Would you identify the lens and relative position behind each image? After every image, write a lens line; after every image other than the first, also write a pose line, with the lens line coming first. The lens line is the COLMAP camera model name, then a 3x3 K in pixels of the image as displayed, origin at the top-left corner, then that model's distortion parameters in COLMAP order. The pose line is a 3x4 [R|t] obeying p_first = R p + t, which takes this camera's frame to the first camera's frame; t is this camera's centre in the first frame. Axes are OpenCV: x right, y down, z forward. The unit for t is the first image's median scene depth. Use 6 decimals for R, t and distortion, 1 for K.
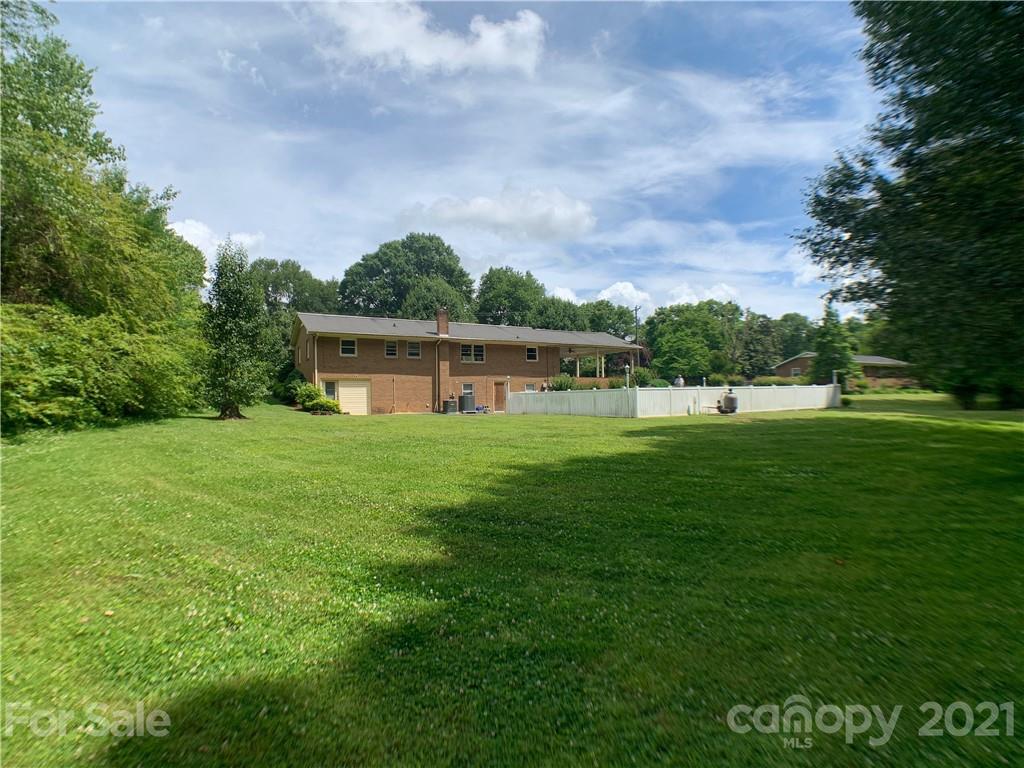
lens RADIAL K [[536.2, 0, 512.0], [0, 536.2, 396.7], [0, 0, 1]] dist [-0.087283, 0.011752]
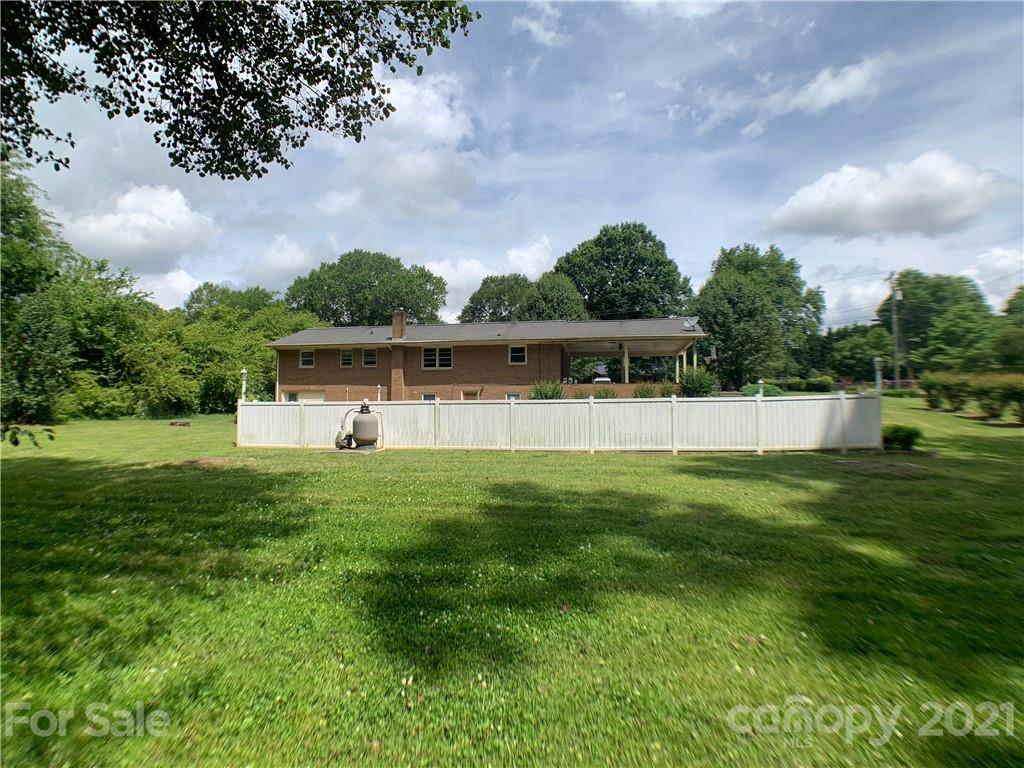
lens RADIAL K [[536.2, 0, 512.0], [0, 536.2, 396.7], [0, 0, 1]] dist [-0.087283, 0.011752]
pose [[0.757996, -0.001871, -0.652256, 0.576711], [-0.006772, 0.999919, -0.010738, -0.012275], [0.652224, 0.012557, 0.757922, 0.447194]]
